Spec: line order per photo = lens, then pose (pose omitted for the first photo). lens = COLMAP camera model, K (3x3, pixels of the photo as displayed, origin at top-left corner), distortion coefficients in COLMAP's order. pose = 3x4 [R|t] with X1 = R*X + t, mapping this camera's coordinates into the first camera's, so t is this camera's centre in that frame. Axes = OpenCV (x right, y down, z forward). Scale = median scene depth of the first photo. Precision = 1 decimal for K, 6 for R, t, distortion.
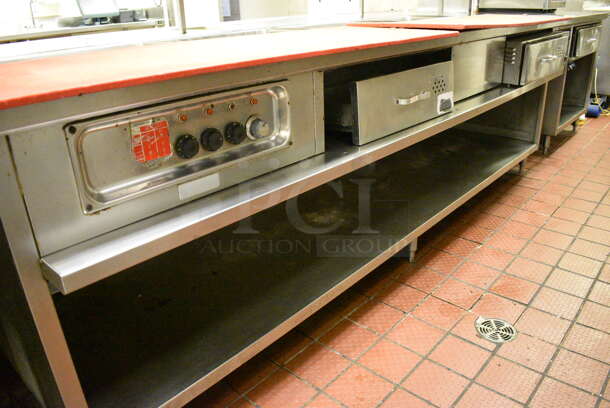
lens RADIAL K [[470.2, 0, 305.0], [0, 470.2, 204.0], [0, 0, 1]] dist [-0.086247, 0.005866]
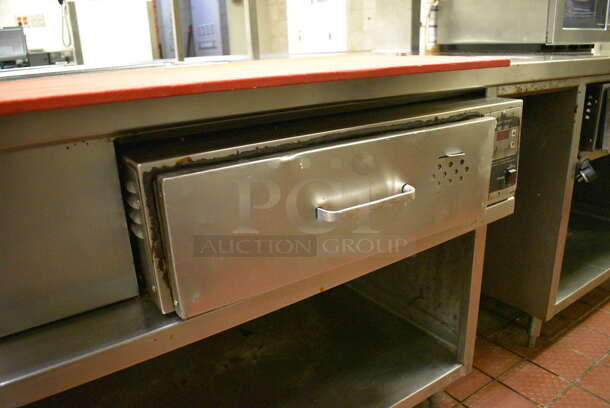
lens RADIAL K [[470.2, 0, 305.0], [0, 470.2, 204.0], [0, 0, 1]] dist [-0.086247, 0.005866]
pose [[0.972126, 0.073175, -0.222746, 0.398959], [-0.090153, 0.993670, -0.067023, -0.207394], [0.216432, 0.085236, 0.972570, 0.492291]]
